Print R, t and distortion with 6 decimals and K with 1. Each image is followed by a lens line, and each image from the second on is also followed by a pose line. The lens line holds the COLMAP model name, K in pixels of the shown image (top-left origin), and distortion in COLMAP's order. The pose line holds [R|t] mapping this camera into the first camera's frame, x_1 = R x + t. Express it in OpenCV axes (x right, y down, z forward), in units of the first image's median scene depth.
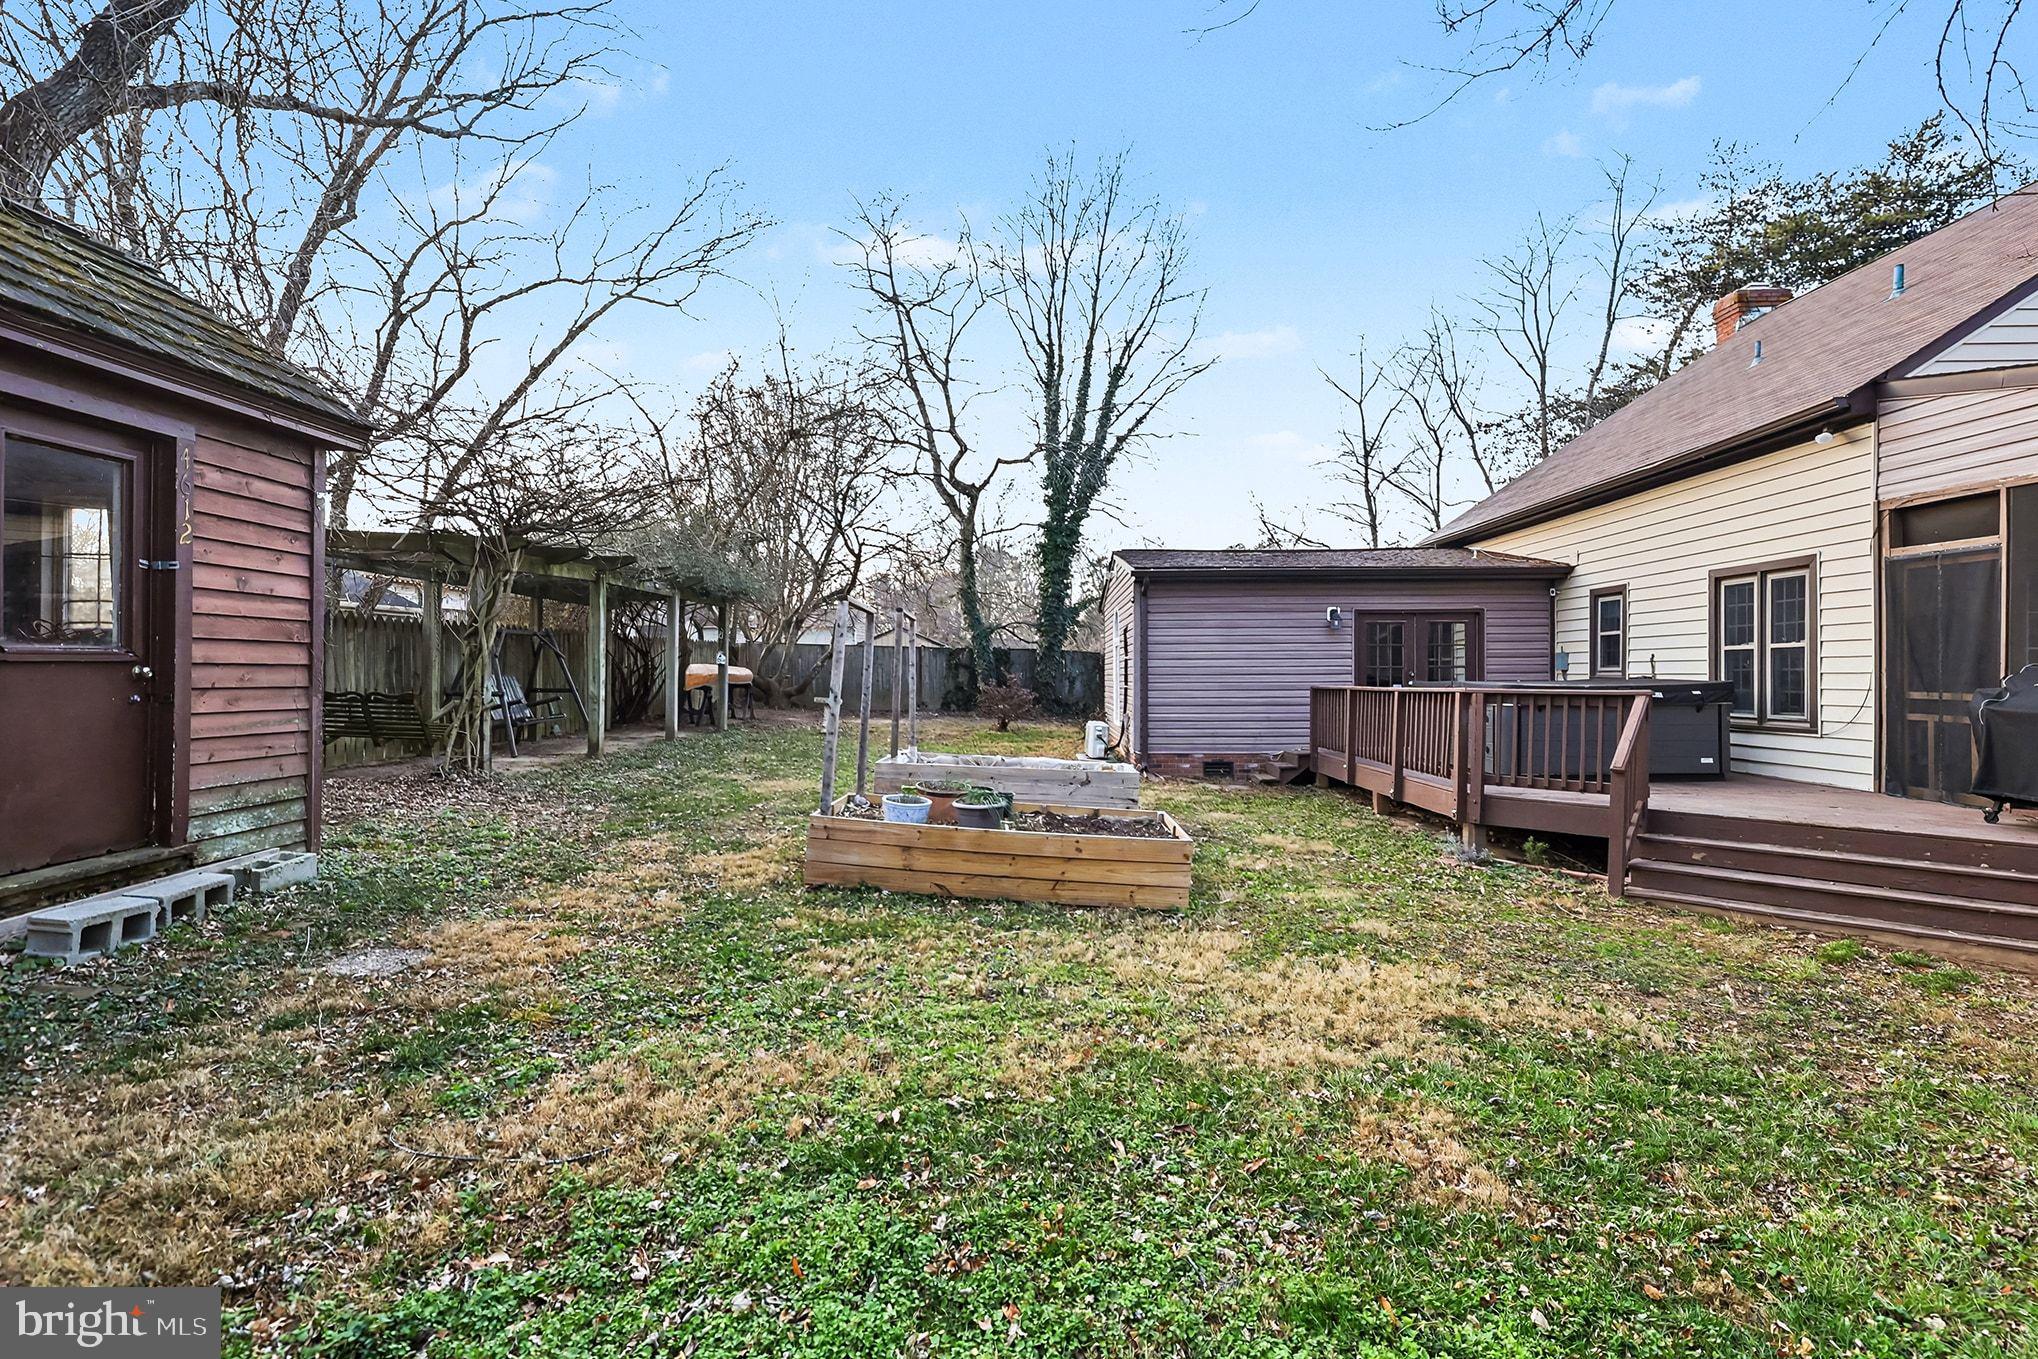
lens RADIAL K [[925.0, 0, 1016.6], [0, 925.0, 675.8], [0, 0, 1]] dist [-0.003418, 0.000598]
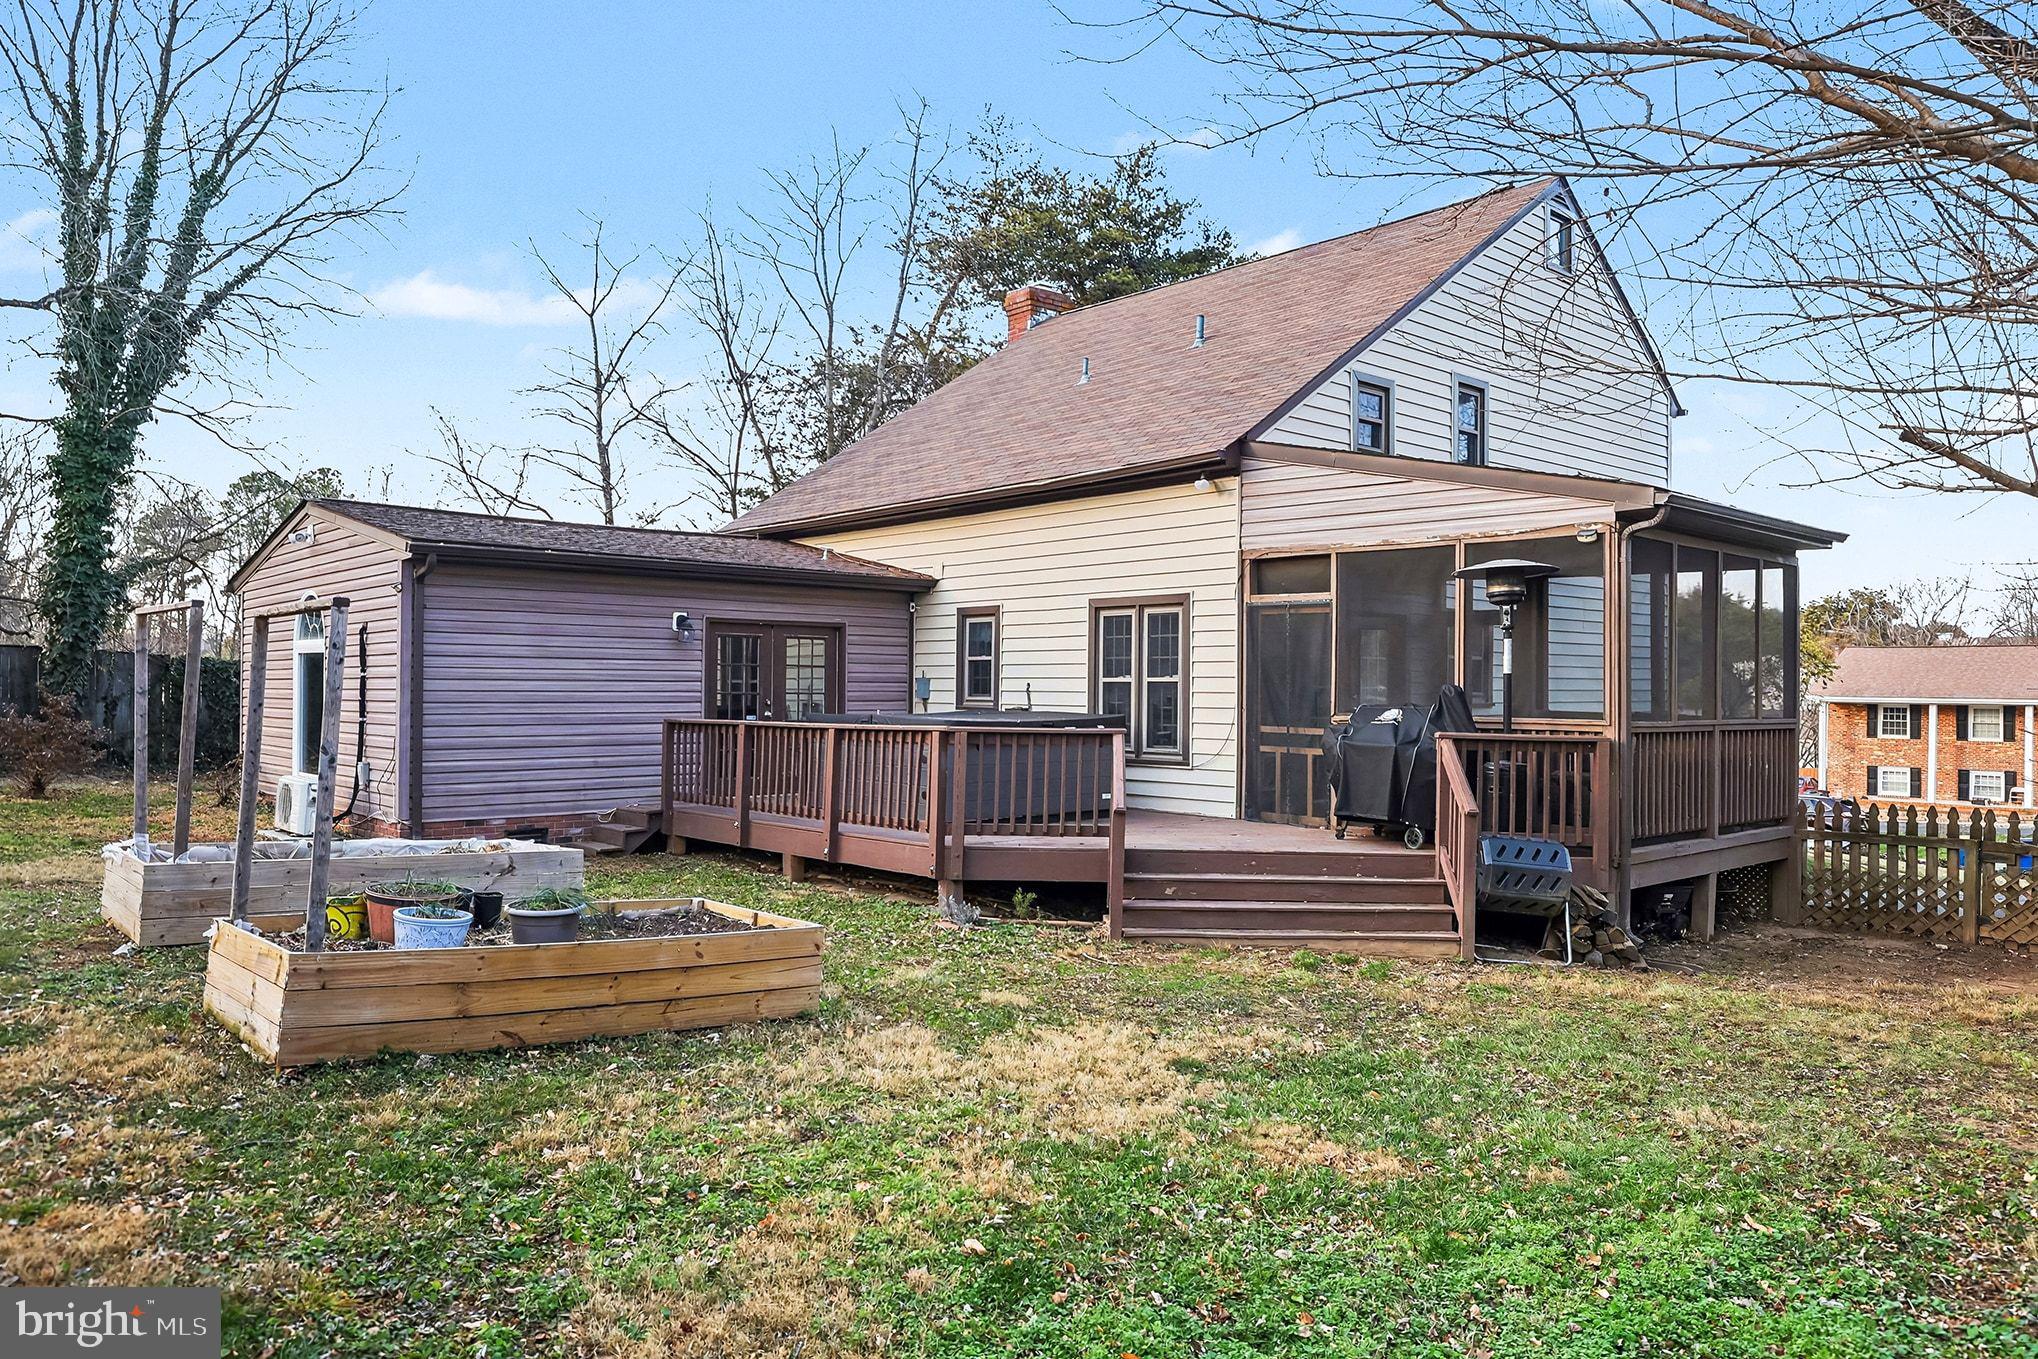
lens RADIAL K [[1374.0, 0, 1016.3], [0, 1374.0, 679.3], [0, 0, 1]] dist [-0.002288, 0.001658]
pose [[0.729091, 0.012707, 0.684299, -0.298024], [-0.008515, 0.999919, -0.009495, -0.016282], [-0.684364, 0.001096, 0.729140, 0.003158]]
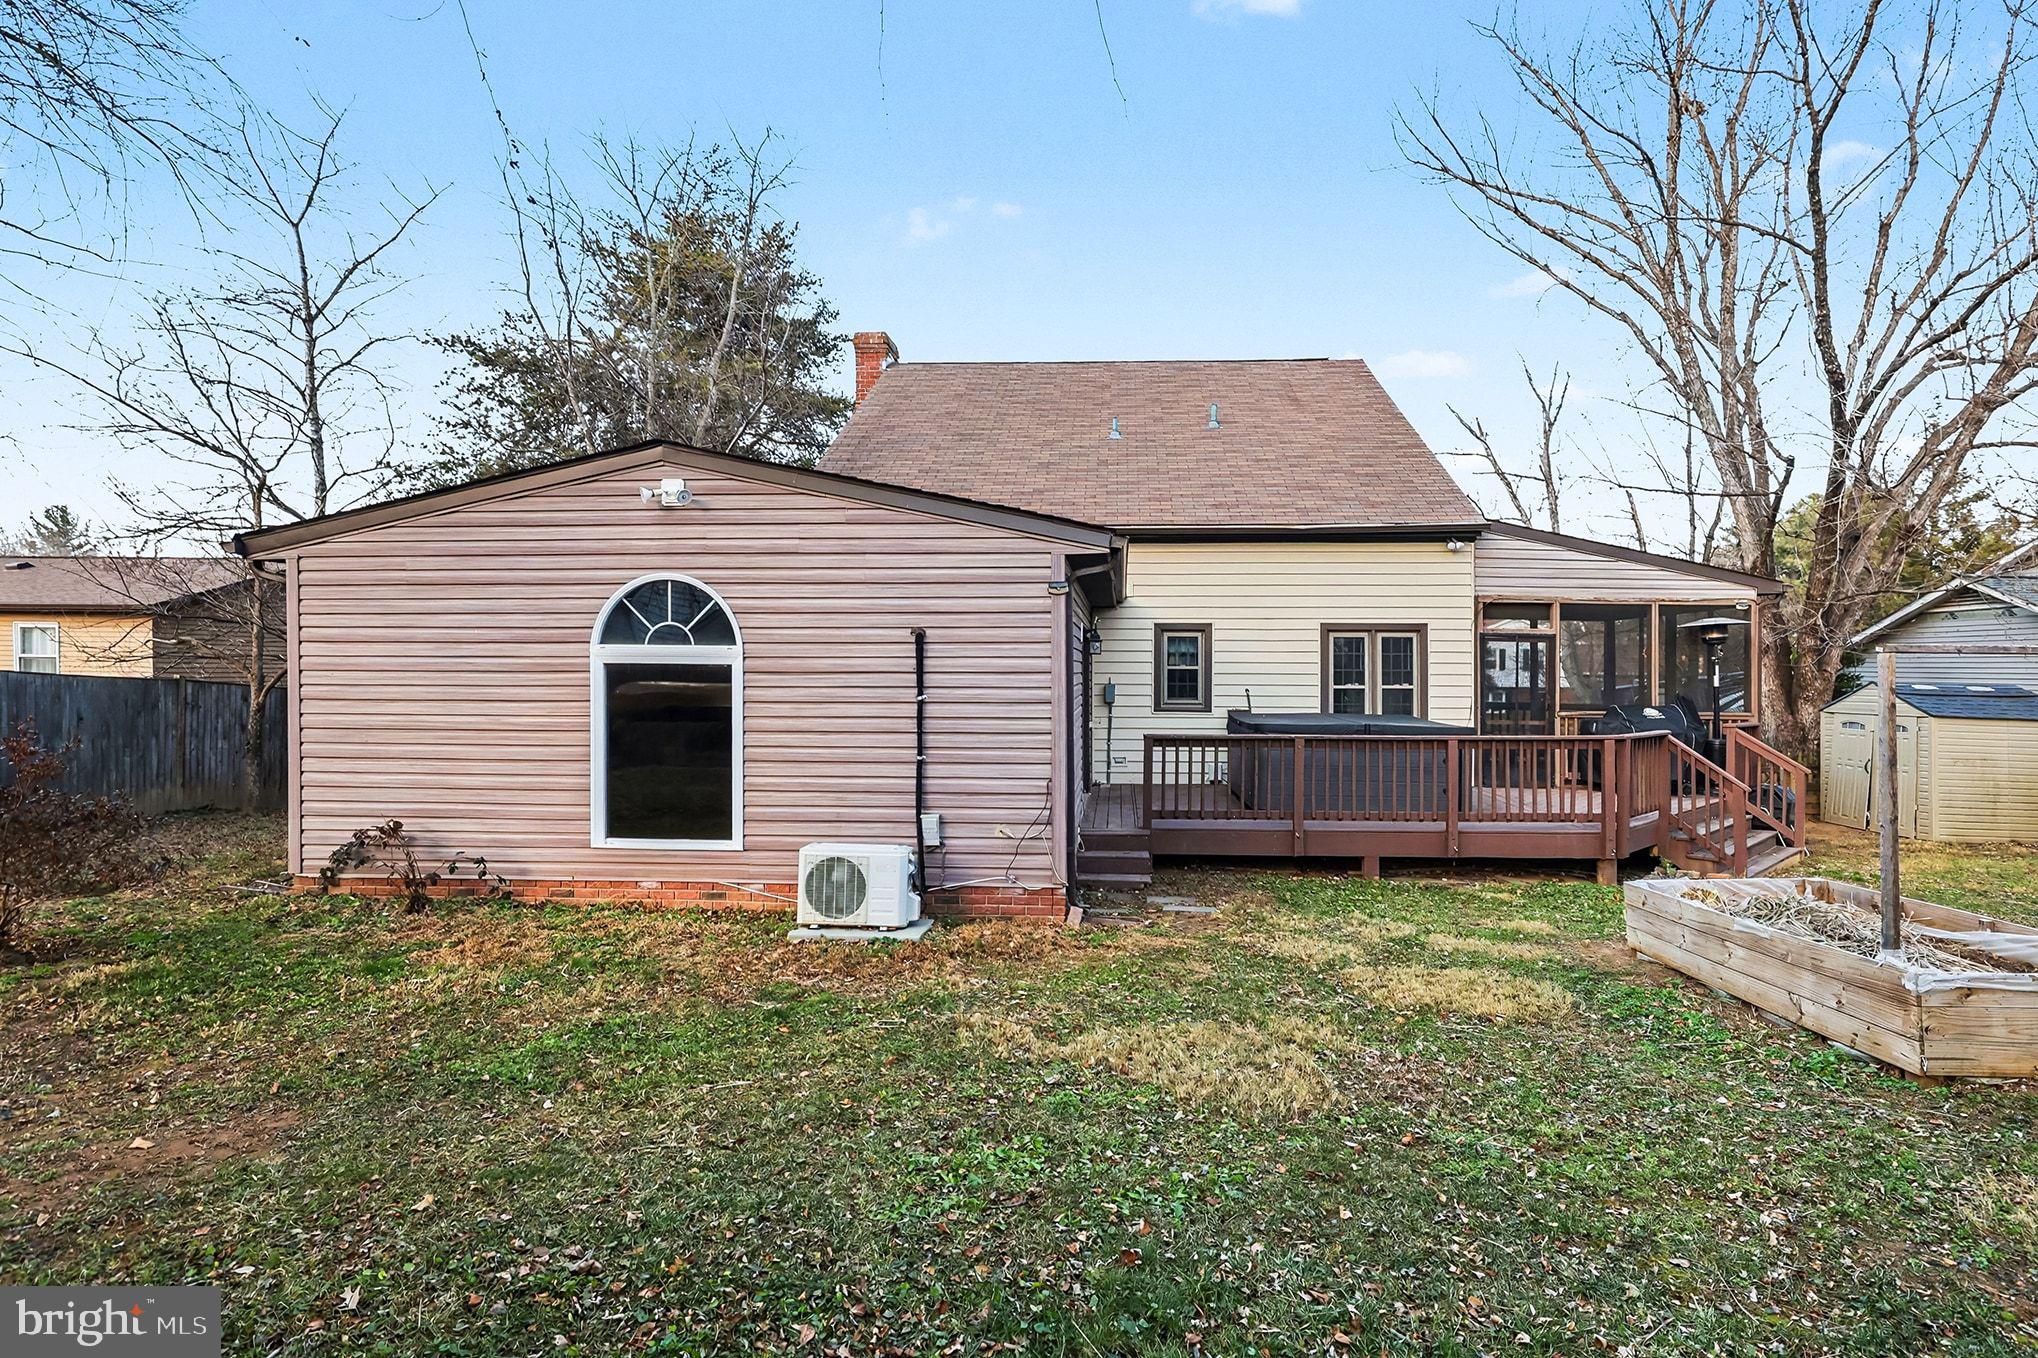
lens RADIAL K [[971.6, 0, 1019.4], [0, 971.6, 671.9], [0, 0, 1]] dist [-0.005104, -0.000224]
pose [[0.033723, -0.000156, 0.999431, -0.566769], [-0.003753, 0.999993, 0.000282, -0.049548], [-0.999424, -0.003760, 0.033722, 1.396284]]
